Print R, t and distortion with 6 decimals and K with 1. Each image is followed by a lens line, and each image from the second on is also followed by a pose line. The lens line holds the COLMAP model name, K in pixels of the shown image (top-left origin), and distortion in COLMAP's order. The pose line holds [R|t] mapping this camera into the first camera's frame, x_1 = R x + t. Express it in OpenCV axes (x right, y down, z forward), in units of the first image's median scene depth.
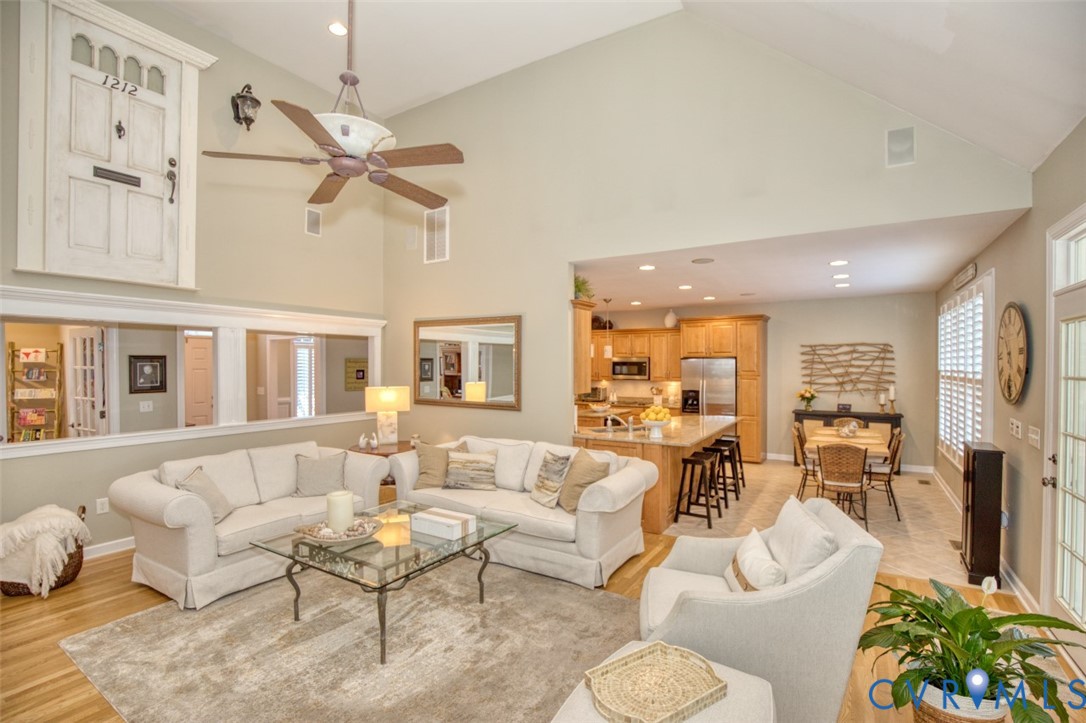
lens RADIAL K [[506.1, 0, 543.0], [0, 506.1, 361.5], [0, 0, 1]] dist [-0.000550, 0.000179]
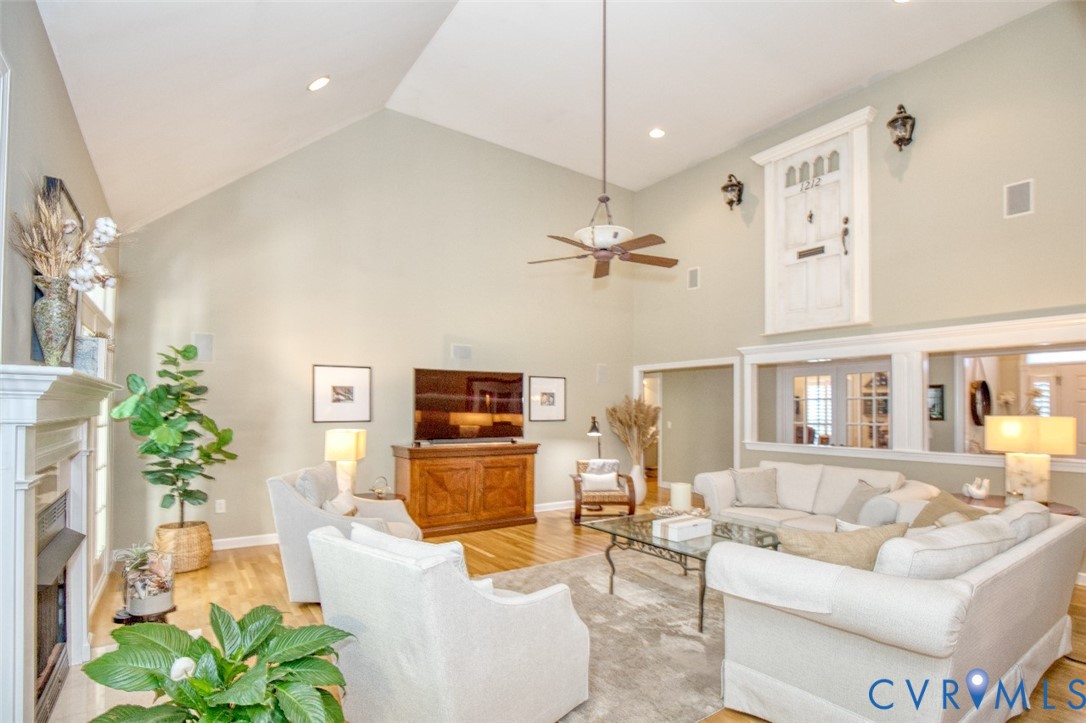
lens RADIAL K [[515.9, 0, 543.3], [0, 515.9, 401.6], [0, 0, 1]] dist [-0.000989, -0.000084]
pose [[-0.384939, -0.011231, -0.922874, 0.664365], [-0.006948, 0.999933, -0.009271, 0.048348], [0.922916, 0.002843, -0.384991, 0.824646]]
